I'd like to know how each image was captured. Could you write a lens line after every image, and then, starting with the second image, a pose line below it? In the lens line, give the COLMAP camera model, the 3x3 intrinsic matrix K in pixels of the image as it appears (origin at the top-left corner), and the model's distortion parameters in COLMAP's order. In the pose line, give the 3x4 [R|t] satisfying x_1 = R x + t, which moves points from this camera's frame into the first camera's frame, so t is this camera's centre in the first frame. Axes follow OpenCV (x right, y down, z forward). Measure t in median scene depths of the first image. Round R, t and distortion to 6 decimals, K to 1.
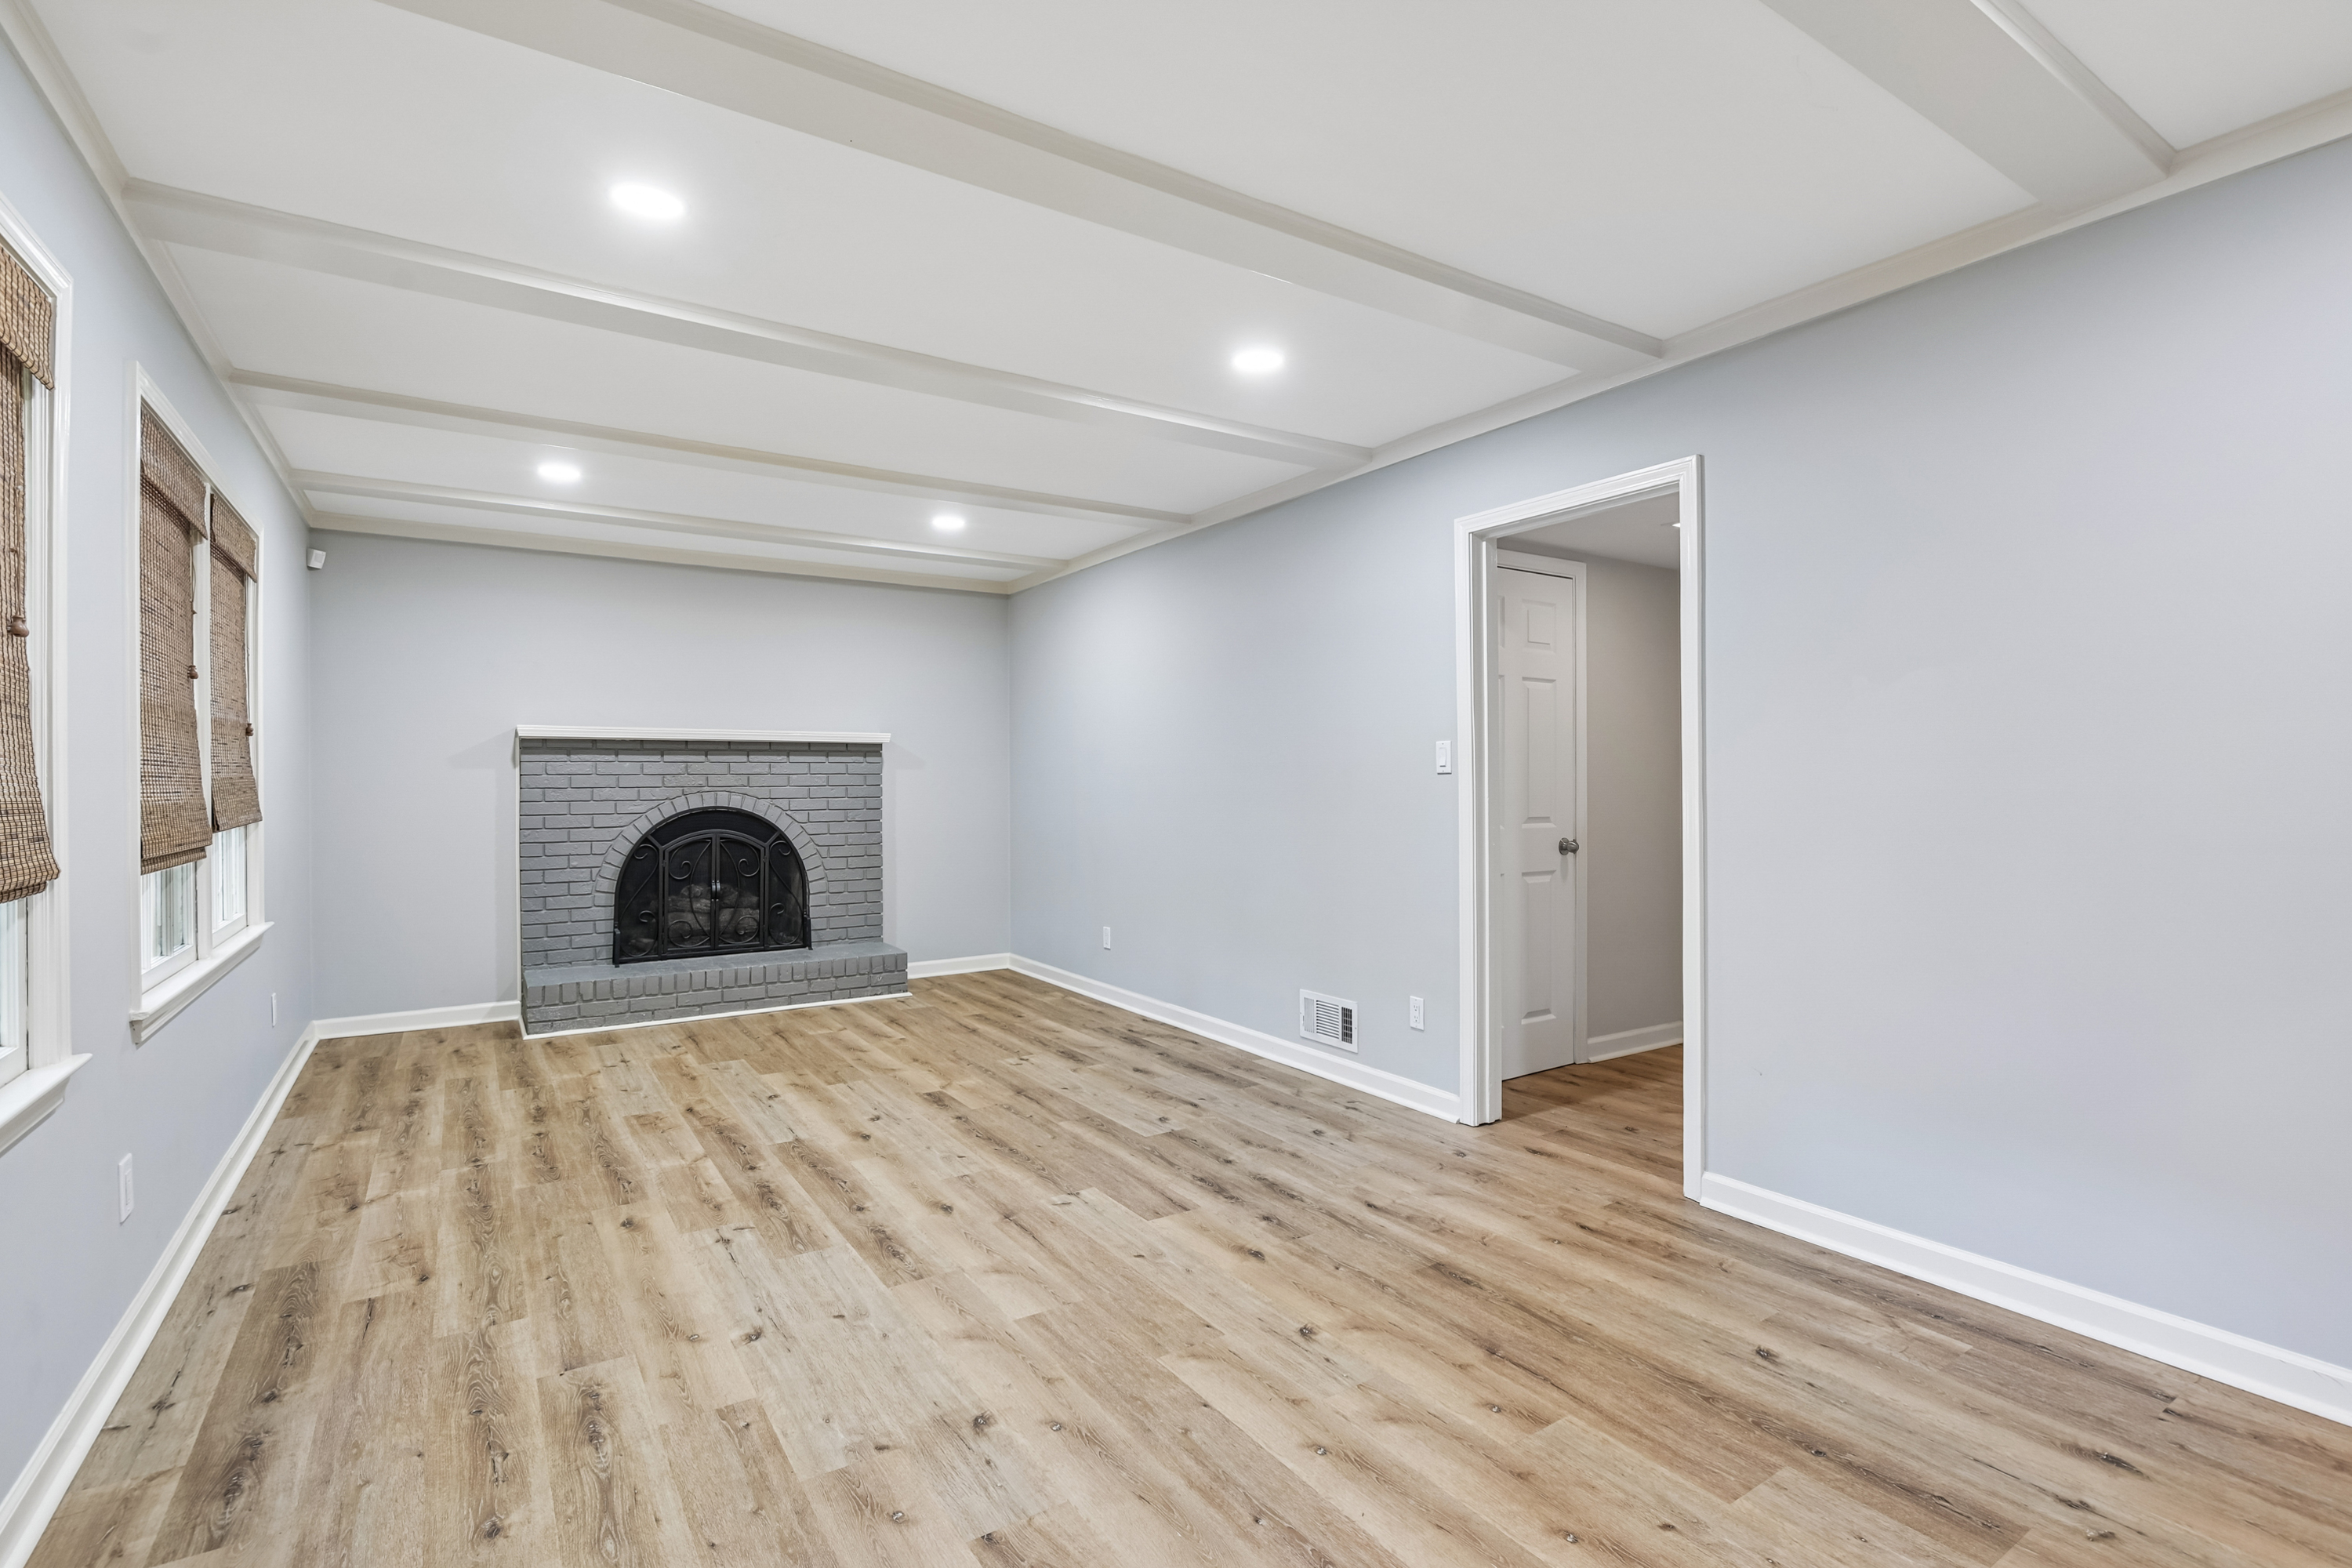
lens RADIAL K [[1091.8, 0, 1176.0], [0, 1091.8, 784.0], [0, 0, 1]] dist [-0.002914, -0.007813]
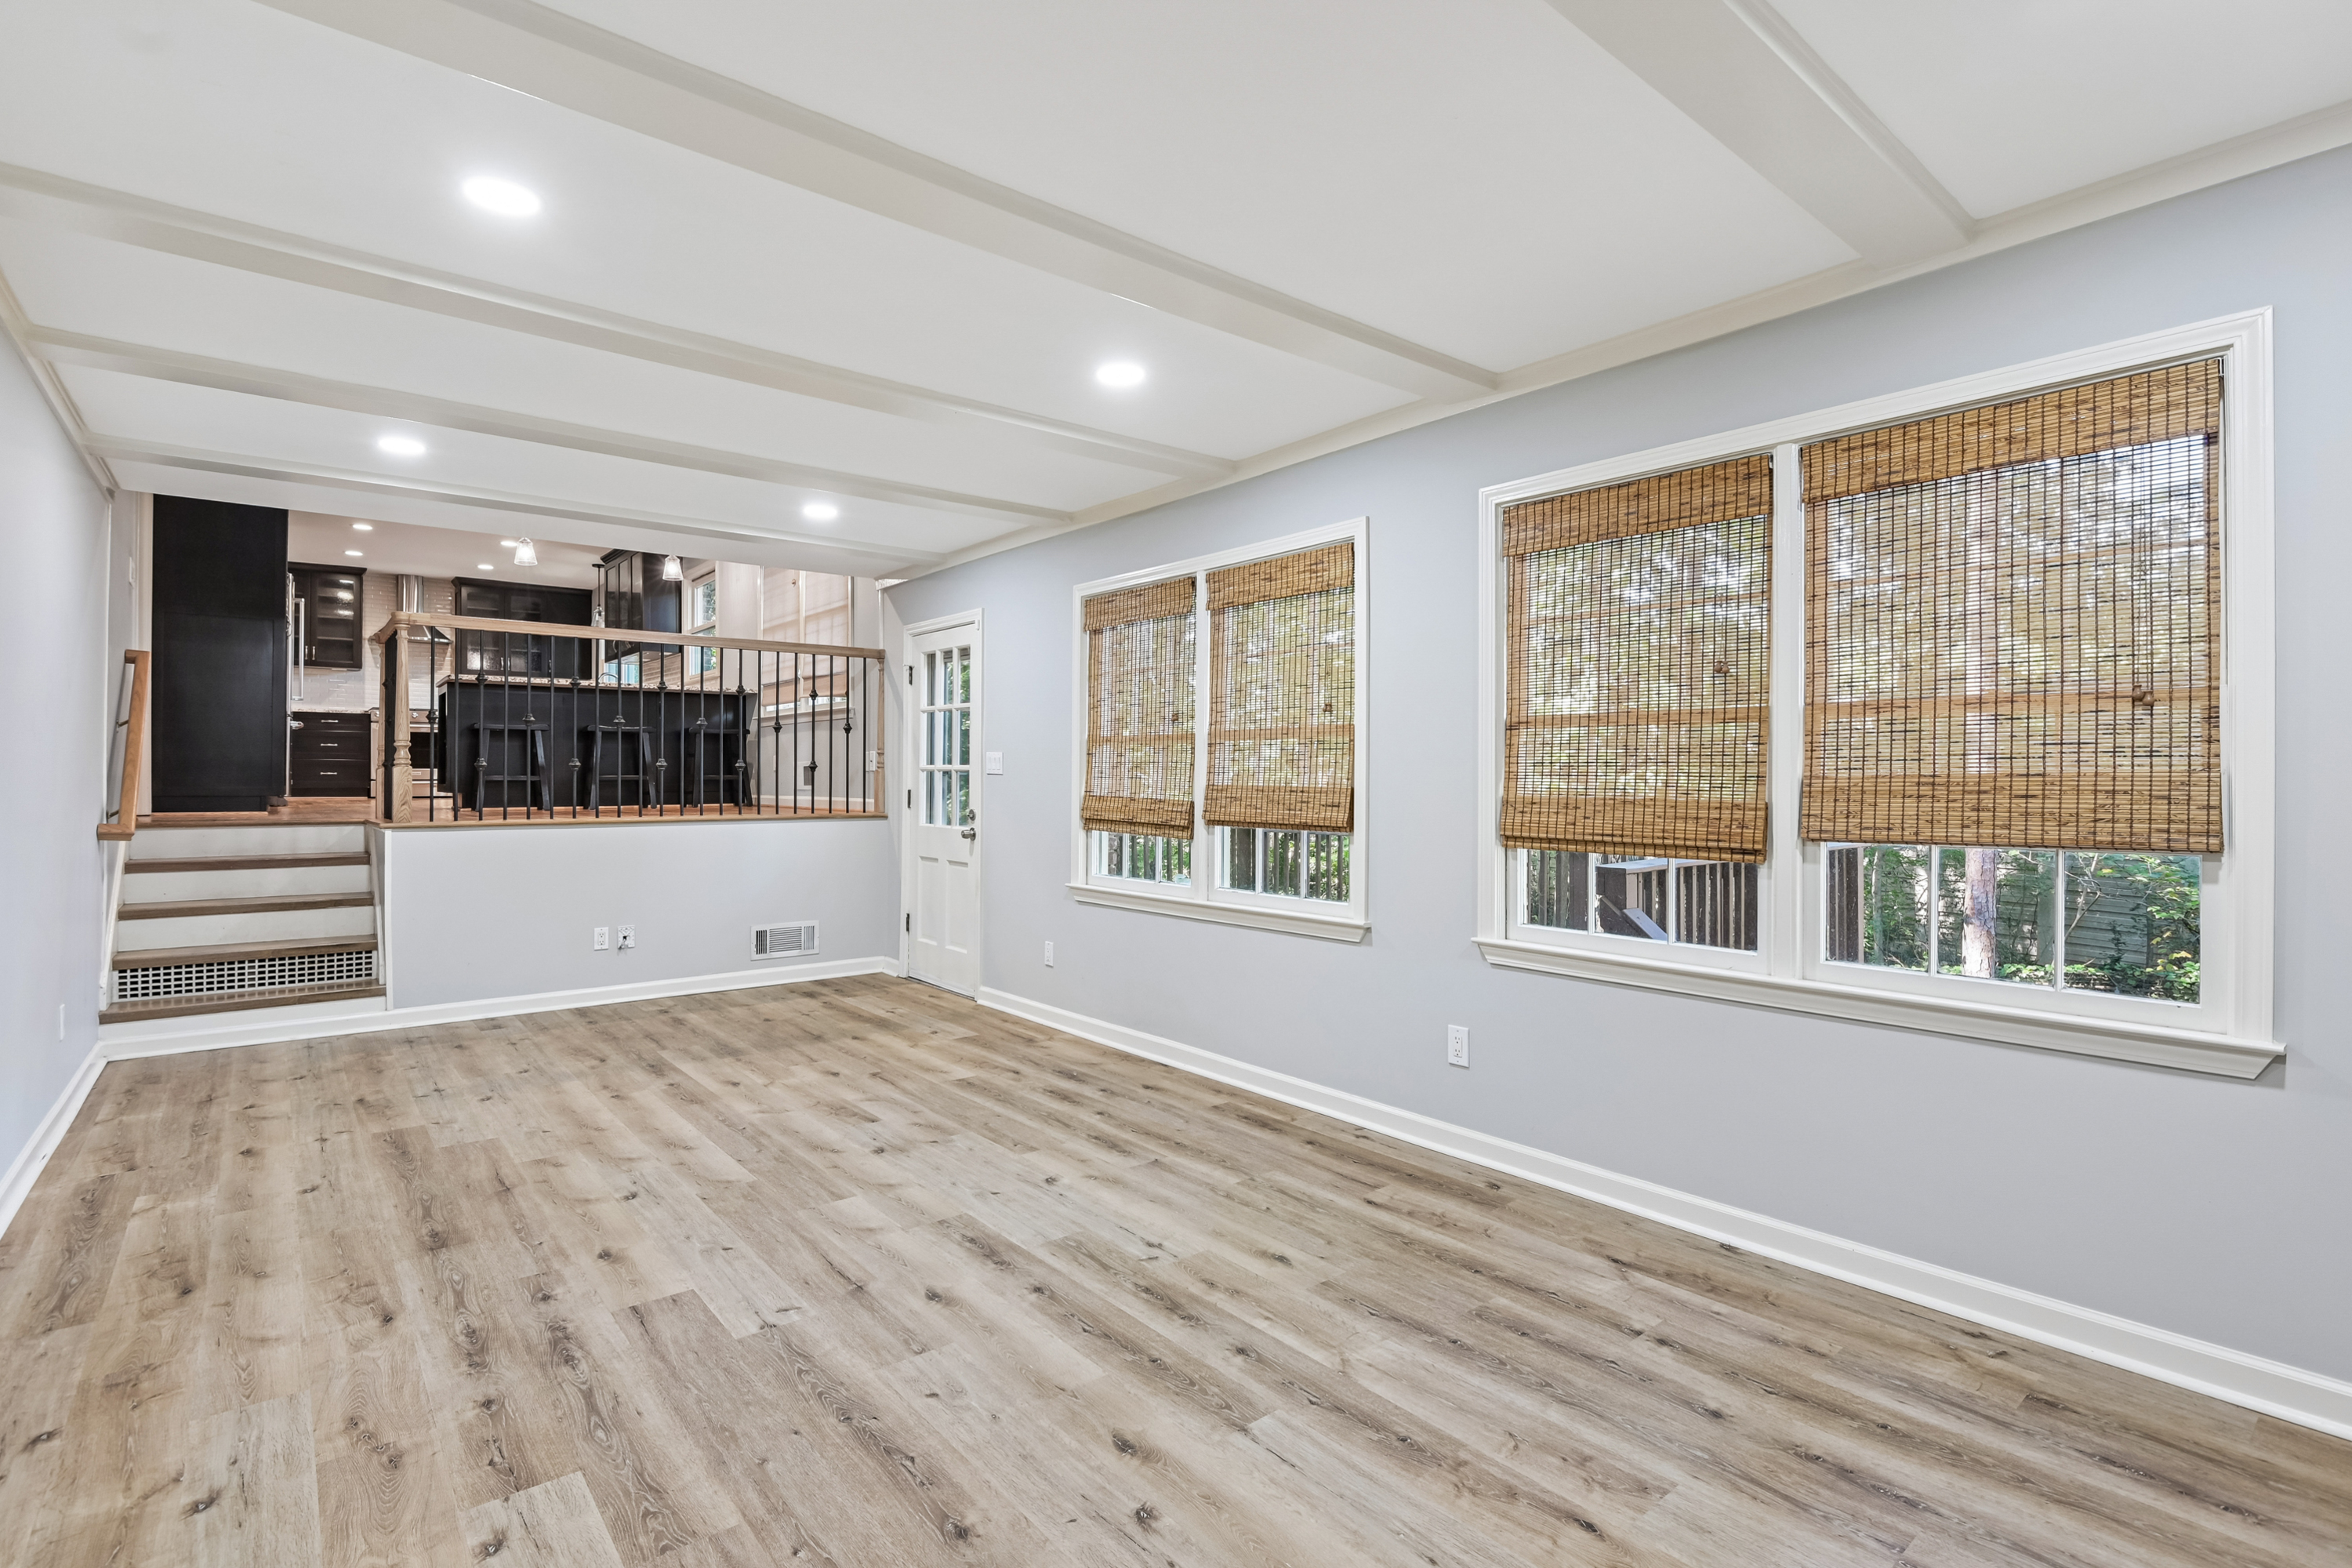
lens RADIAL K [[1102.1, 0, 1177.4], [0, 1102.1, 763.1], [0, 0, 1]] dist [-0.002690, -0.003911]
pose [[-0.993585, 0.000692, -0.113083, -0.274706], [0.001483, 0.999975, -0.006906, -0.009526], [0.113075, -0.007030, -0.993562, 1.699405]]
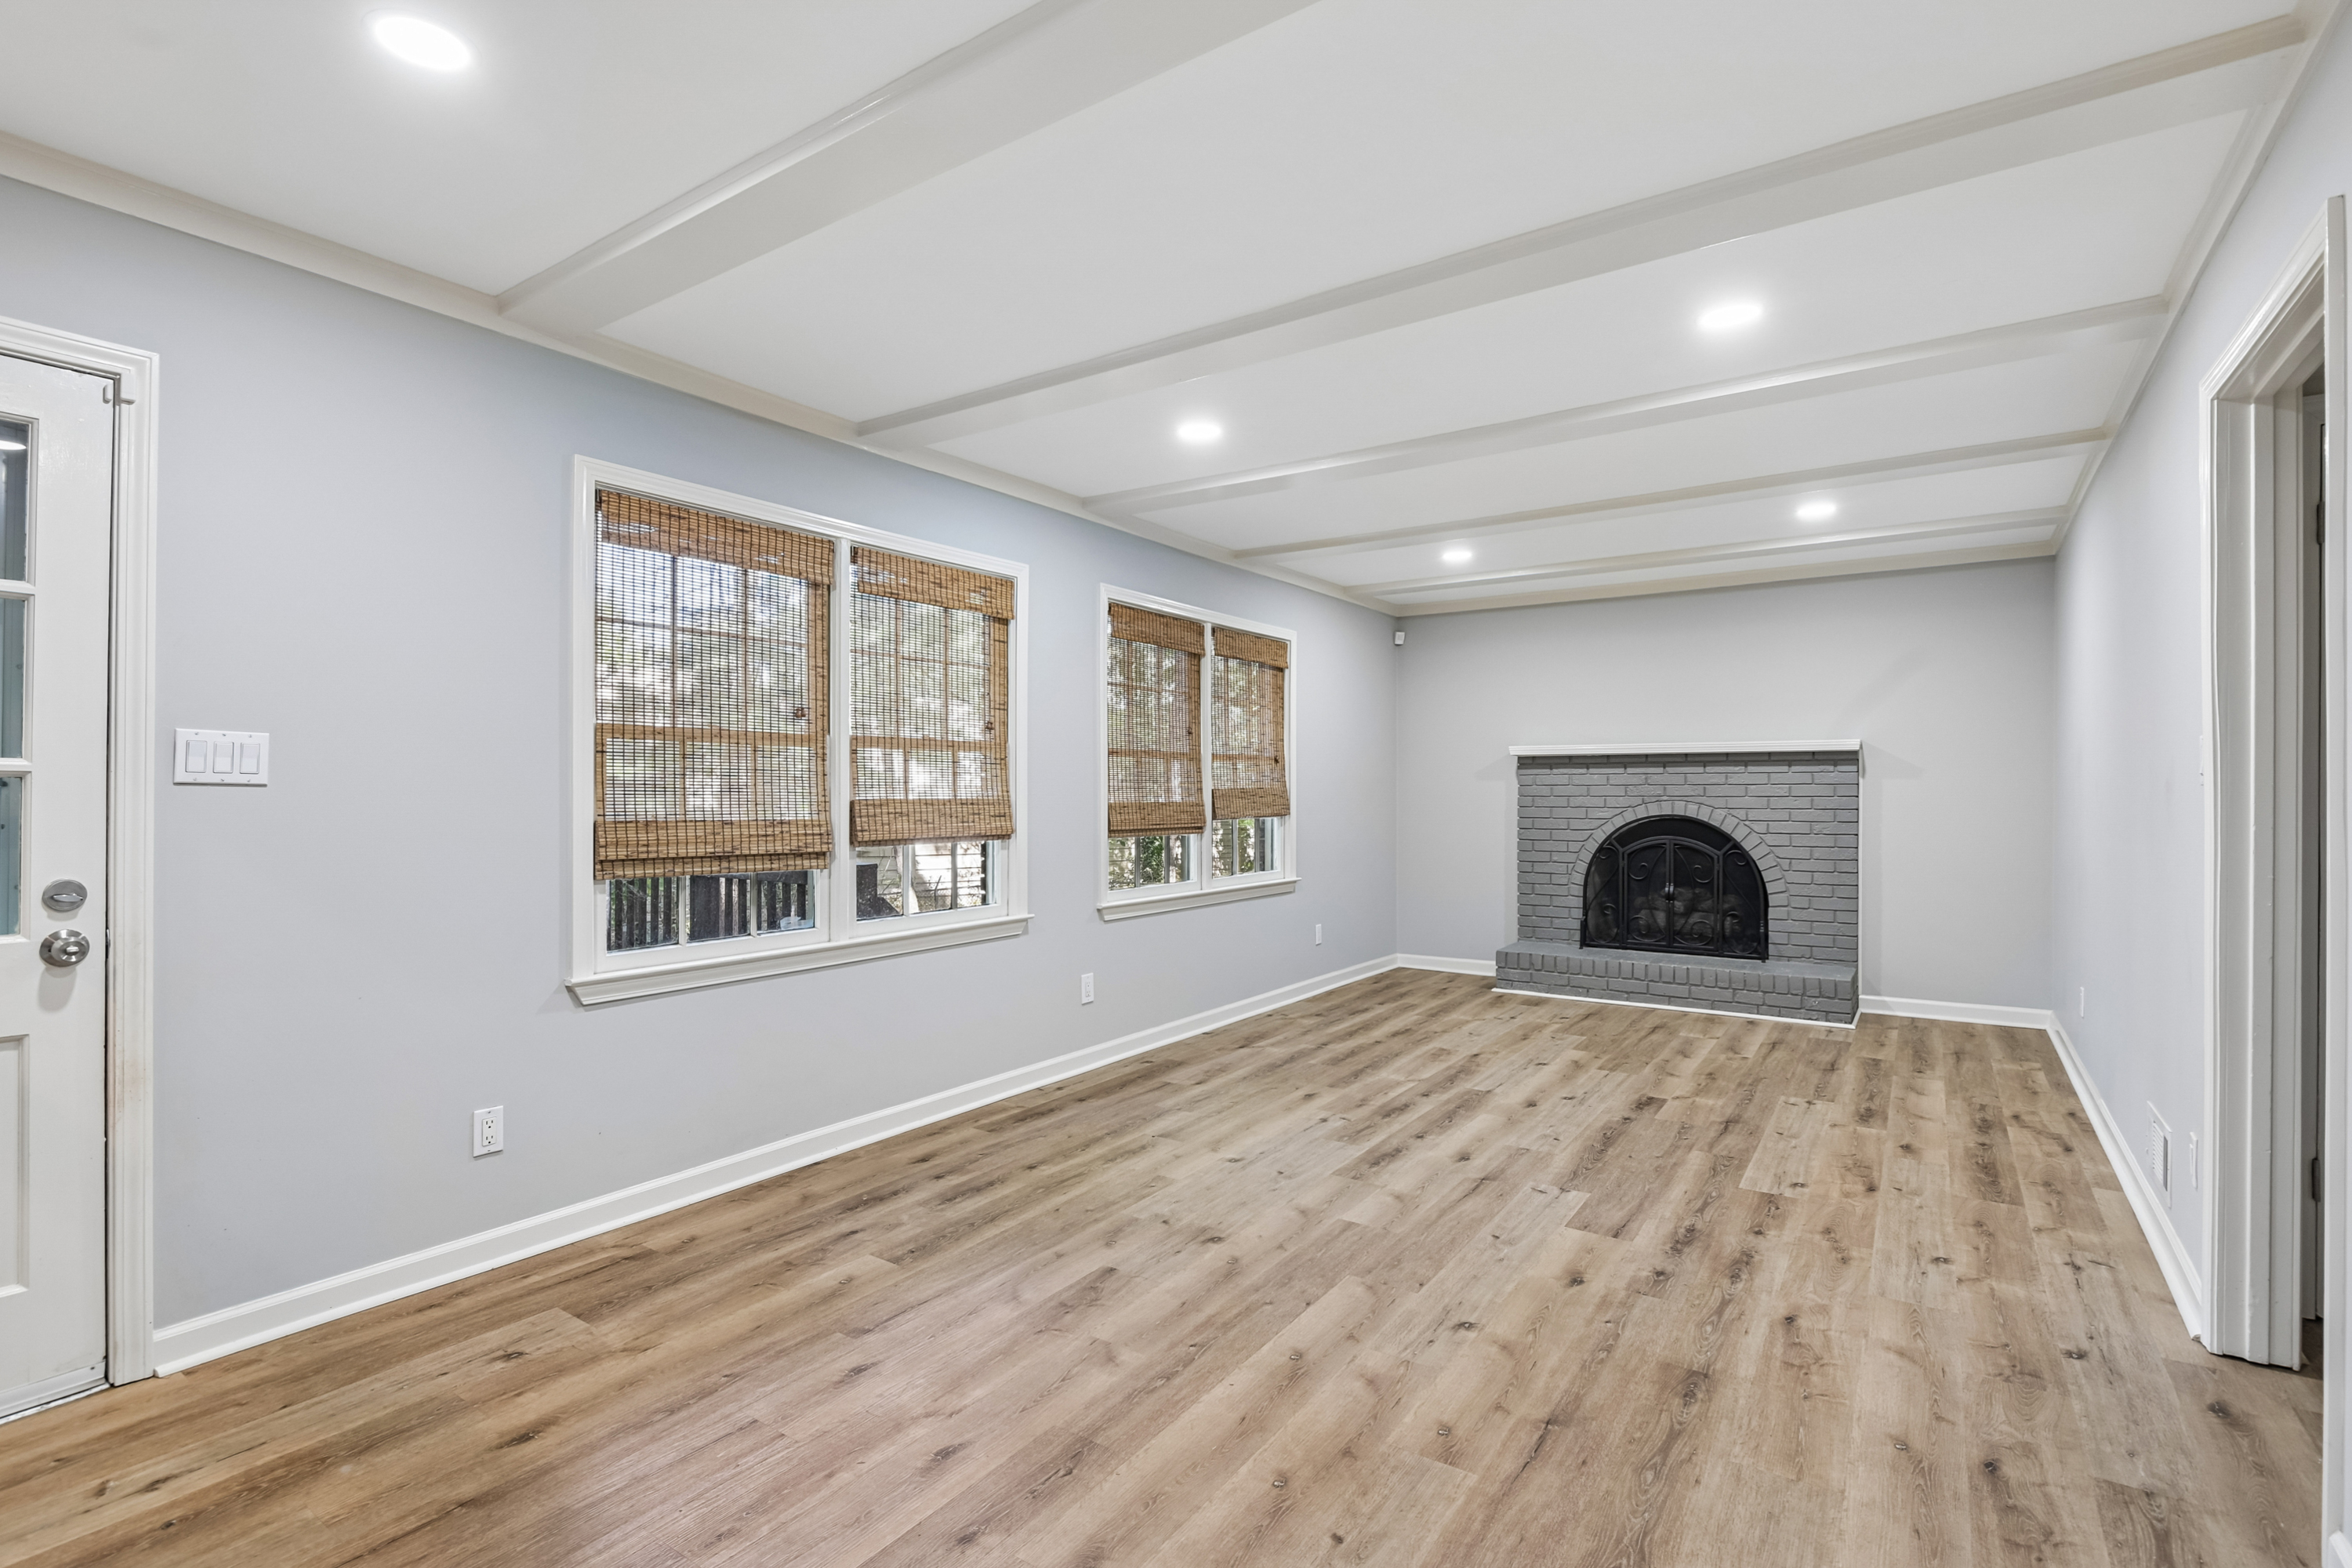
lens RADIAL K [[1091.8, 0, 1176.0], [0, 1091.8, 784.0], [0, 0, 1]] dist [-0.002914, -0.007813]
pose [[0.380700, -0.001591, -0.924697, 0.688863], [-0.005338, 0.999978, -0.003919, -0.005081], [0.924683, 0.006428, 0.380683, 0.245266]]
